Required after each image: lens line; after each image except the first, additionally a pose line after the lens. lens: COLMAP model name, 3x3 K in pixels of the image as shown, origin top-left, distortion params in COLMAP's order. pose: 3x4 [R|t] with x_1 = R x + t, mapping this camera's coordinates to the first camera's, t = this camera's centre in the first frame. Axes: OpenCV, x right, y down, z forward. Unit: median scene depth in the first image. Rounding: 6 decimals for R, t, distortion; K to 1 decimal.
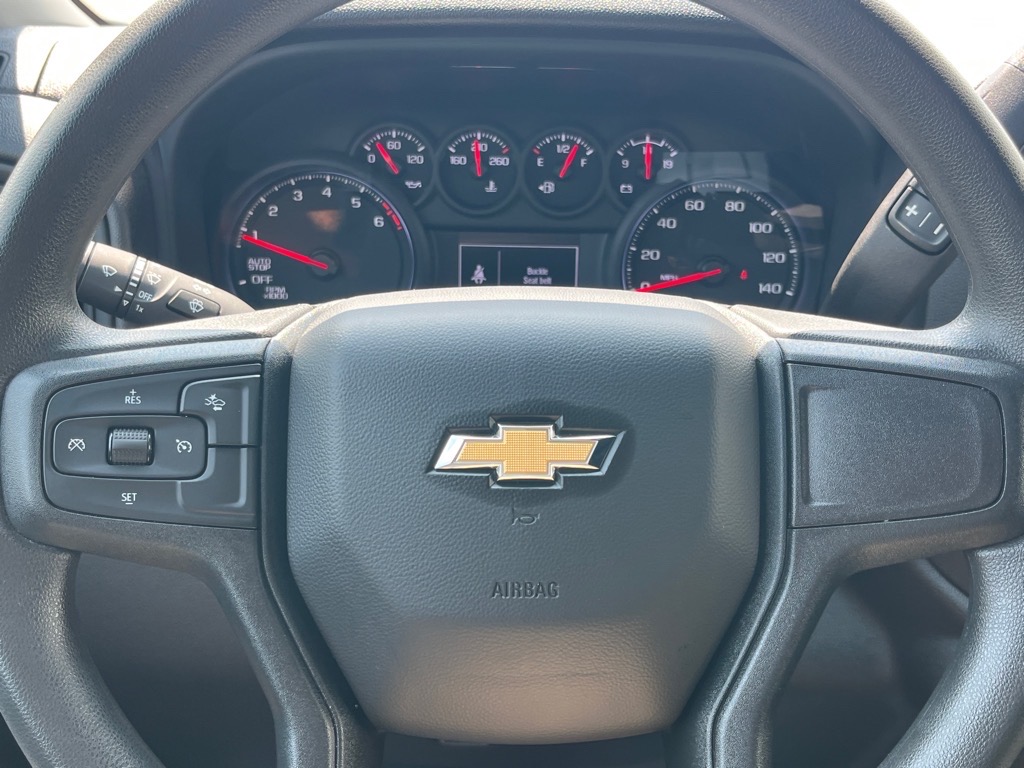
lens RADIAL K [[1123.5, 0, 512.0], [0, 1123.5, 384.0], [0, 0, 1]] dist [0.115864, -0.335067]
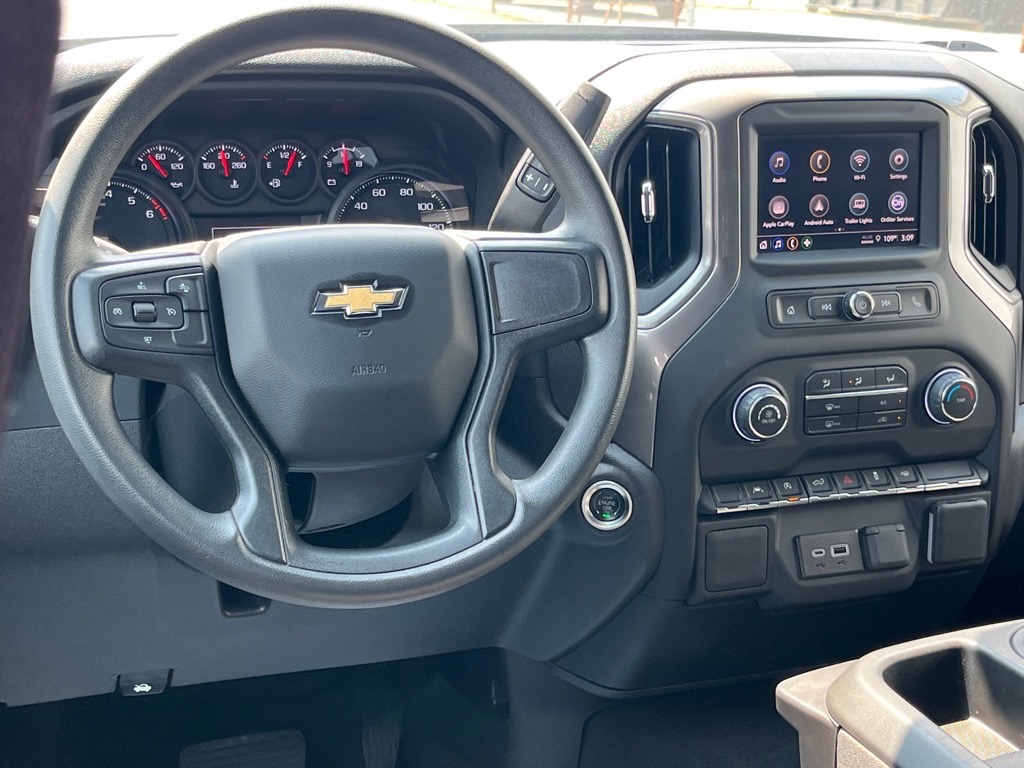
lens RADIAL K [[1504.7, 0, 512.0], [0, 1504.7, 384.0], [0, 0, 1]] dist [0.132990, -0.580843]
pose [[0.938709, -0.086586, 0.333659, -0.456503], [0.112226, 0.991970, -0.058314, 0.284627], [-0.325931, 0.092185, 0.940888, -1.100085]]
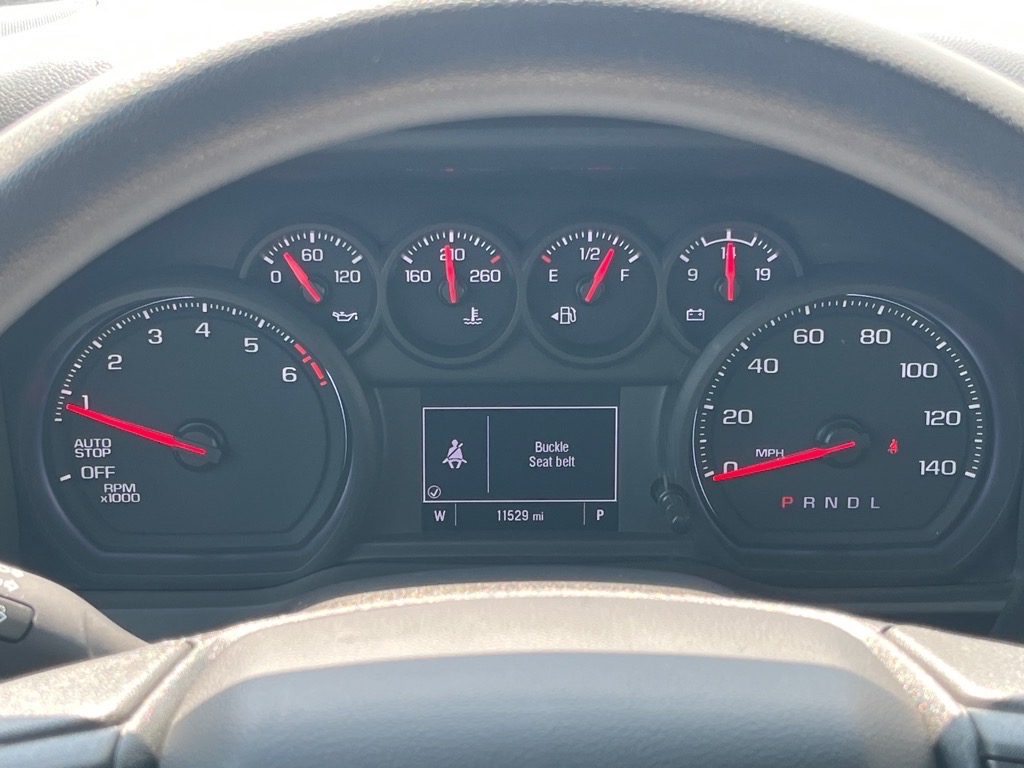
lens RADIAL K [[1840.3, 0, 486.4], [0, 1840.3, 383.8], [0, 0, 1]] dist [0.130951, -0.158961]
pose [[0.999781, -0.020423, -0.004547, -0.010220], [0.020327, 0.999588, -0.020246, -0.161929], [0.004959, 0.020149, 0.999785, 0.011265]]
